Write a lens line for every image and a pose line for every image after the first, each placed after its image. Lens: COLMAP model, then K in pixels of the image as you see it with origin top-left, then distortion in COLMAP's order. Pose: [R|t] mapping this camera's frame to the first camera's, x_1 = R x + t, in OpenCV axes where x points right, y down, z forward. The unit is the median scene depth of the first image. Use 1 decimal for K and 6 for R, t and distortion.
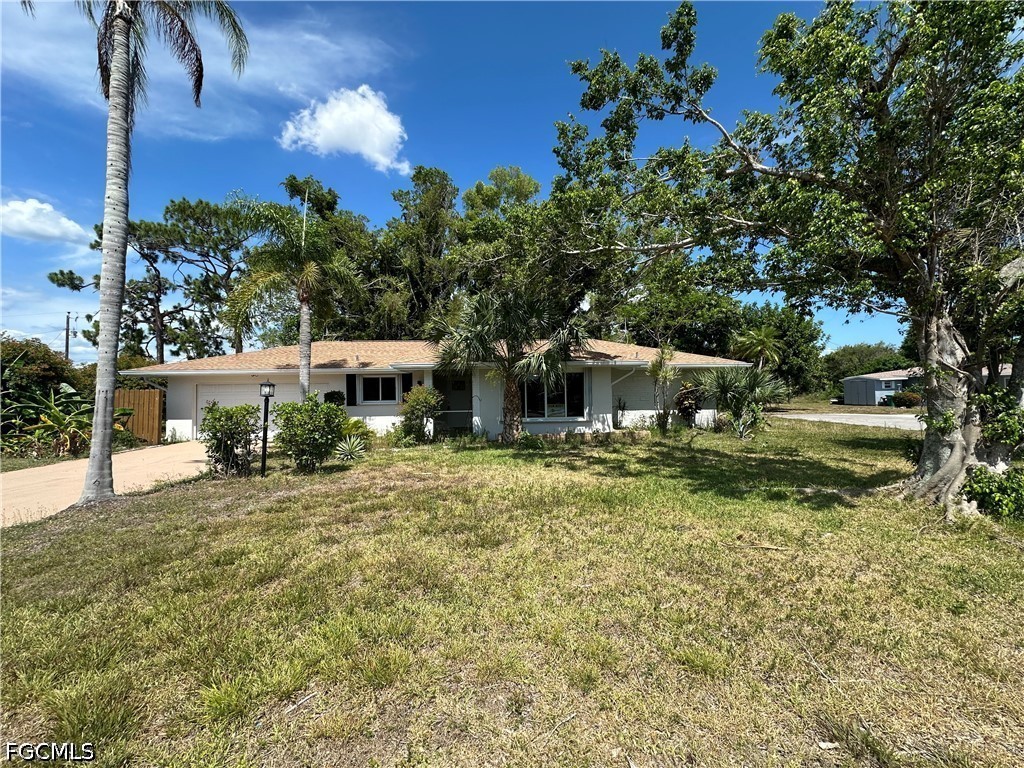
lens RADIAL K [[406.9, 0, 511.9], [0, 406.9, 381.5], [0, 0, 1]] dist [-0.005259, 0.001276]
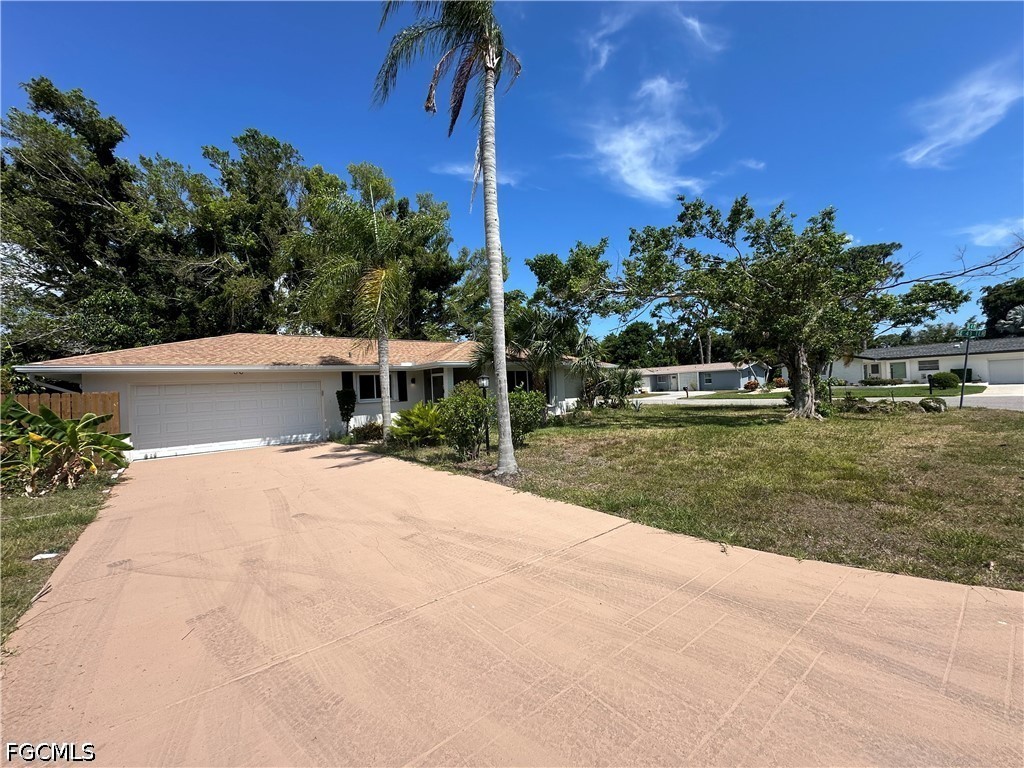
lens RADIAL K [[406.9, 0, 511.4], [0, 406.9, 384.8], [0, 0, 1]] dist [-0.005259, 0.001276]
pose [[0.794173, -0.016759, 0.607461, -0.686935], [0.015426, 0.999853, 0.007418, 0.011242], [-0.607496, 0.003480, 0.794315, 0.018572]]
